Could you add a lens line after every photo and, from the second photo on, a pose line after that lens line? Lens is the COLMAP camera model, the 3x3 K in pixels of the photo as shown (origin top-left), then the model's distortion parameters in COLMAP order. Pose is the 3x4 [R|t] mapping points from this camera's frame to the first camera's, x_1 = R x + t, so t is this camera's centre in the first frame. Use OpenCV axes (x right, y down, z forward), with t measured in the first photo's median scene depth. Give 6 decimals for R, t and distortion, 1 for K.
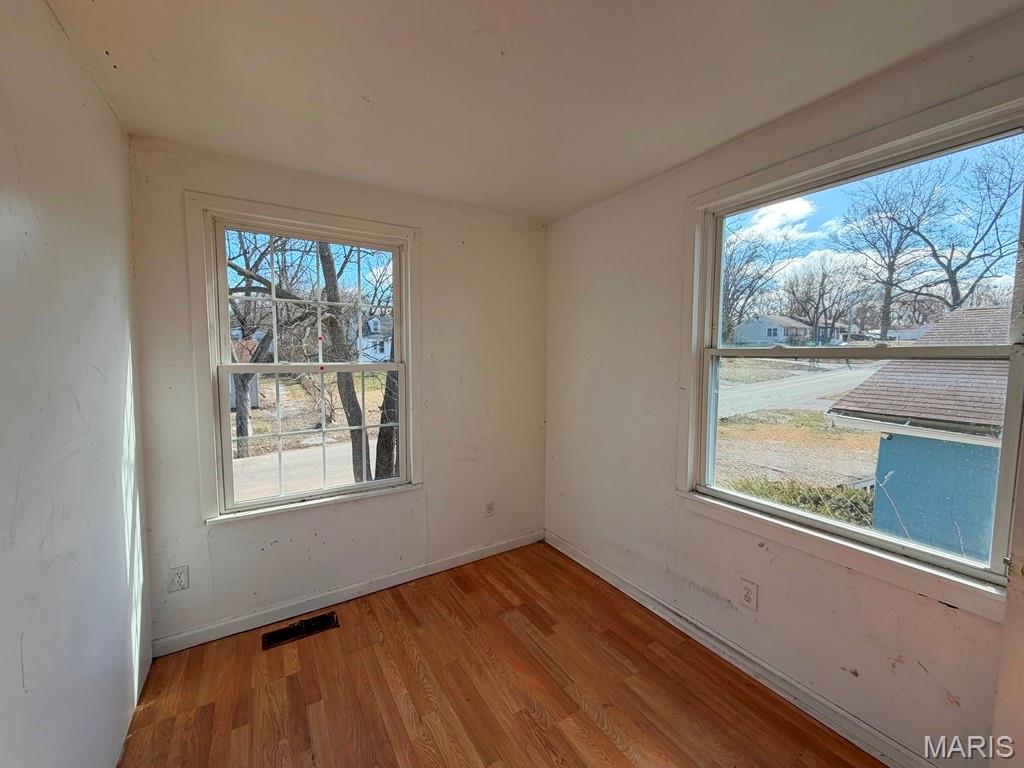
lens RADIAL K [[407.2, 0, 512.0], [0, 407.2, 384.0], [0, 0, 1]] dist [-0.001243, 0.000614]
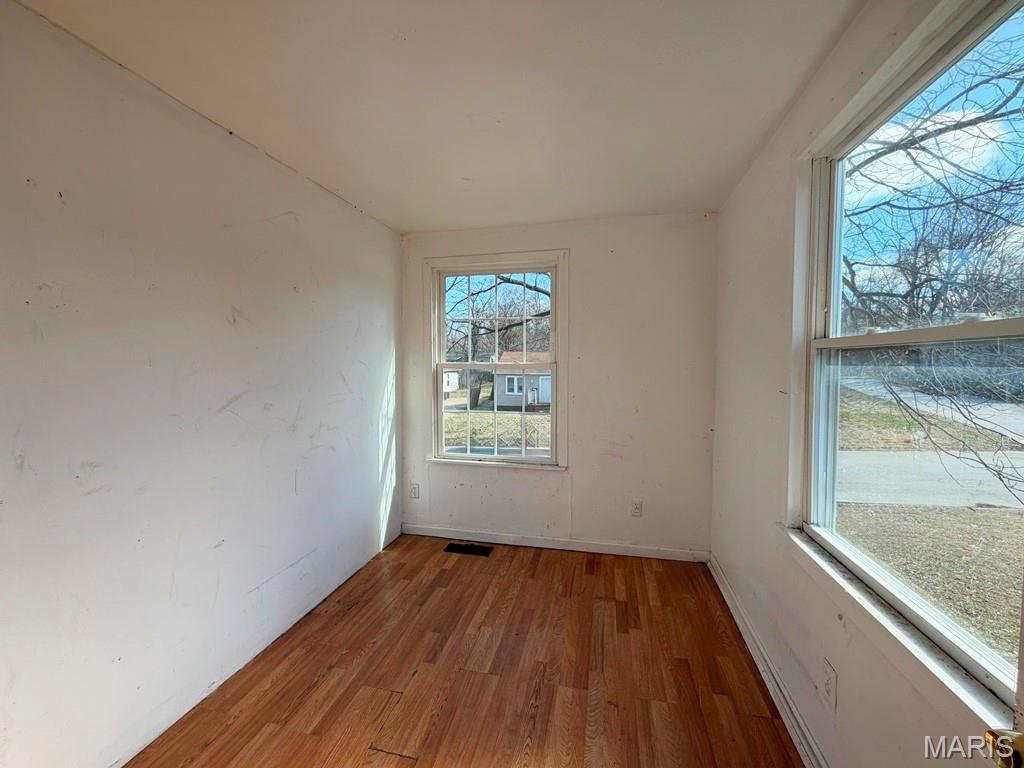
lens RADIAL K [[407.2, 0, 512.0], [0, 407.2, 384.0], [0, 0, 1]] dist [-0.001243, 0.000614]
pose [[0.706237, 0.034286, -0.707145, 0.622543], [-0.051350, 0.998677, -0.002864, 0.025294], [0.706111, 0.038334, 0.707063, 0.084839]]
